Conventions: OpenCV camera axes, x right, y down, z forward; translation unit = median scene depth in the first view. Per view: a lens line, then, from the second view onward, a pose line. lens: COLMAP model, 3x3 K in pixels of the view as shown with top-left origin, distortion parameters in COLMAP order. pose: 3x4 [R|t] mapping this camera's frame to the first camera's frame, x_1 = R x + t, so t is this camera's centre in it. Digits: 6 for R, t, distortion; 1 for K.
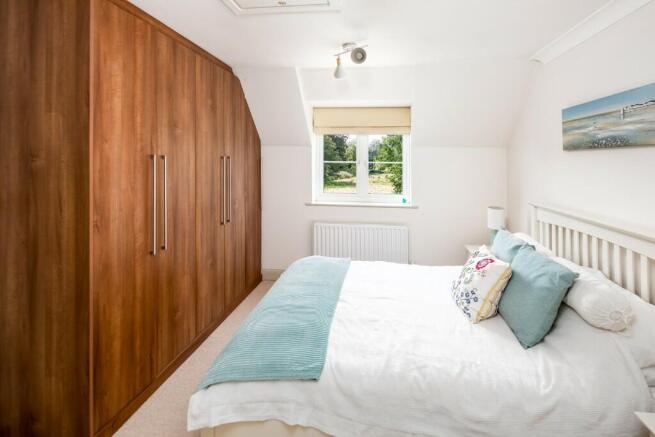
lens RADIAL K [[317.4, 0, 344.9], [0, 317.4, 218.3], [0, 0, 1]] dist [0.004708, 0.000564]
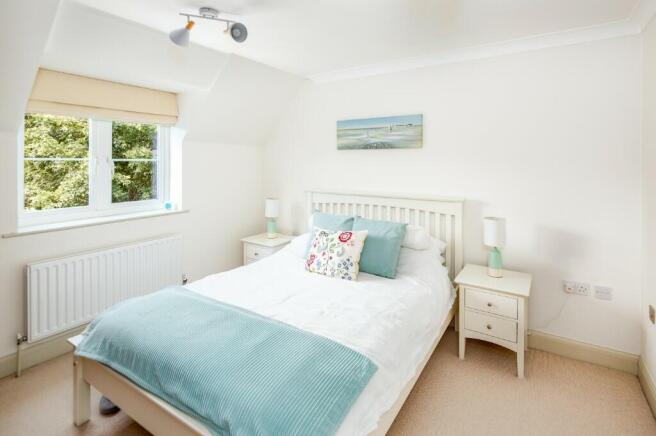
lens RADIAL K [[317.8, 0, 345.4], [0, 317.8, 217.8], [0, 0, 1]] dist [0.004708, 0.000564]
pose [[0.412205, -0.169498, 0.895186, -0.682923], [0.166426, 0.980019, 0.108927, -0.070561], [-0.895762, 0.104082, 0.432177, 0.424008]]
